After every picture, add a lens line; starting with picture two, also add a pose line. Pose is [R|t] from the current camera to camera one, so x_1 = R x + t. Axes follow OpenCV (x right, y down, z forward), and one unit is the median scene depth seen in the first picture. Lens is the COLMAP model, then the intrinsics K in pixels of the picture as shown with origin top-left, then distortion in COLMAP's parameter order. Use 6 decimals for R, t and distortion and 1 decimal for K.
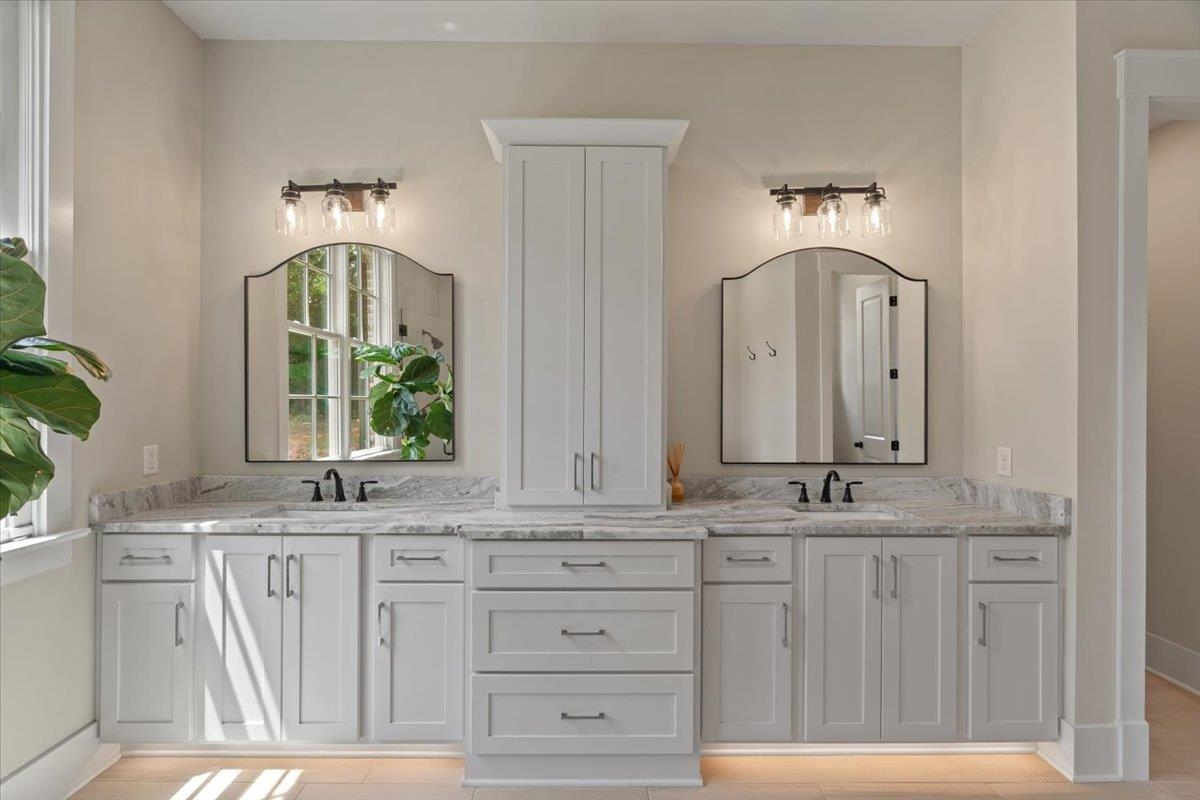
lens RADIAL K [[551.2, 0, 598.0], [0, 551.2, 396.2], [0, 0, 1]] dist [-0.008662, 0.000878]
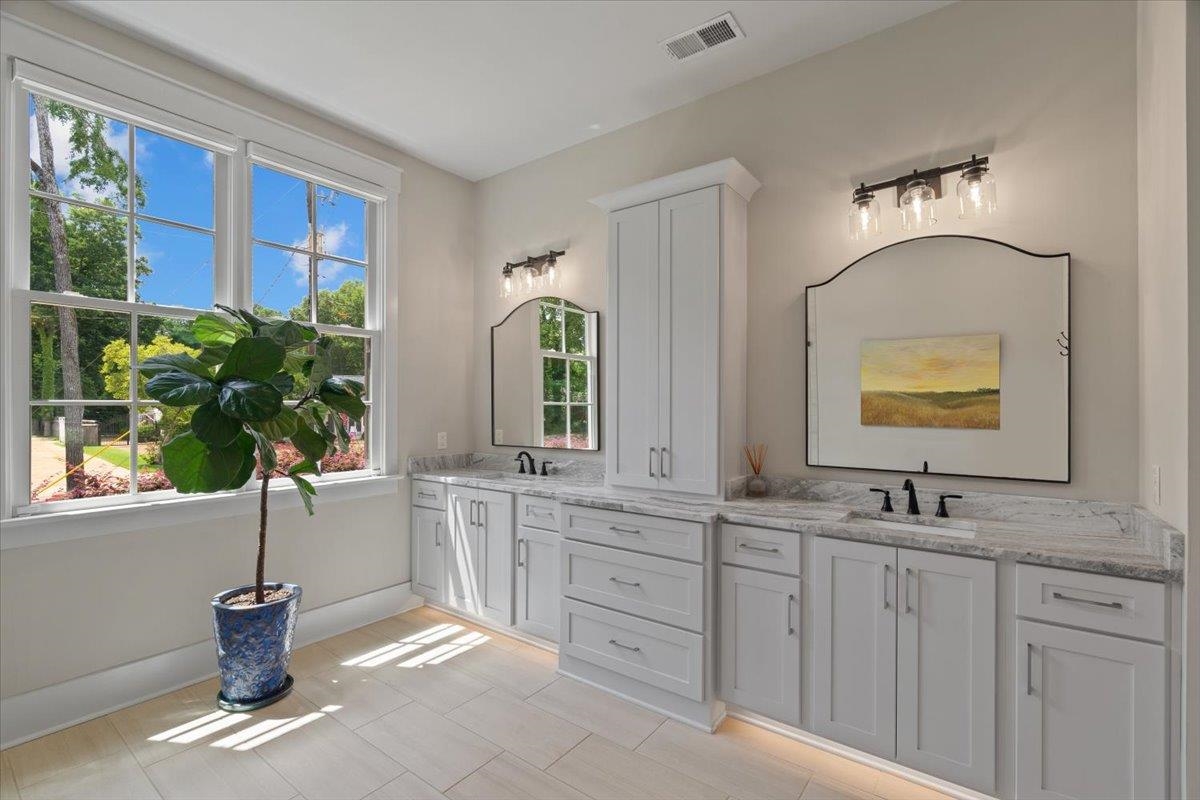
lens RADIAL K [[551.2, 0, 609.1], [0, 551.2, 404.3], [0, 0, 1]] dist [-0.008662, 0.000878]
pose [[0.794520, -0.005043, -0.607217, 0.673725], [0.007255, 0.999973, 0.001187, 0.003140], [0.607195, -0.005348, 0.794535, -0.056805]]
